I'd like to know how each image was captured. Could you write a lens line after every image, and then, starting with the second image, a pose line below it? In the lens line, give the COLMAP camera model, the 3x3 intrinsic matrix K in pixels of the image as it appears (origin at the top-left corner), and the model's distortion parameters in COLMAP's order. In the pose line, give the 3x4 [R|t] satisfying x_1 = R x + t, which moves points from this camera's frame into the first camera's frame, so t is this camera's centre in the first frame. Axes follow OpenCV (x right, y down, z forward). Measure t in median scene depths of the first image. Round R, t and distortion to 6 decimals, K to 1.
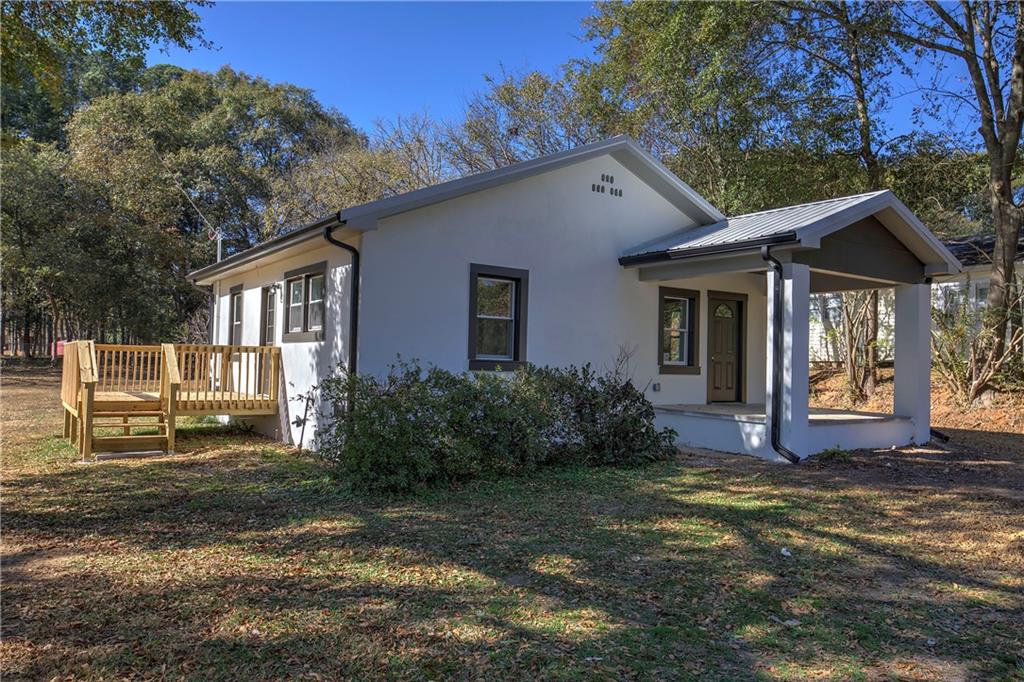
lens RADIAL K [[711.5, 0, 512.0], [0, 711.5, 341.0], [0, 0, 1]] dist [-0.007136, -0.001186]
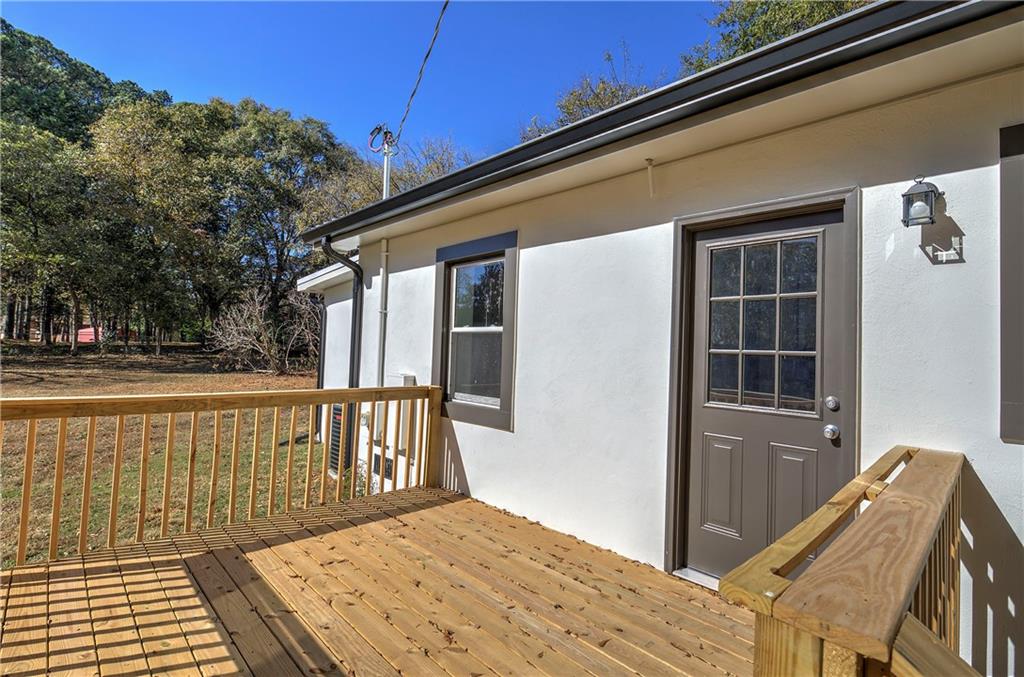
lens RADIAL K [[483.0, 0, 512.0], [0, 483.0, 338.5], [0, 0, 1]] dist [0.002046, 0.000103]
pose [[0.988710, 0.023025, 0.148060, -0.119057], [-0.024083, 0.999696, 0.005358, -0.008530], [-0.147891, -0.008864, 0.988964, 0.209630]]
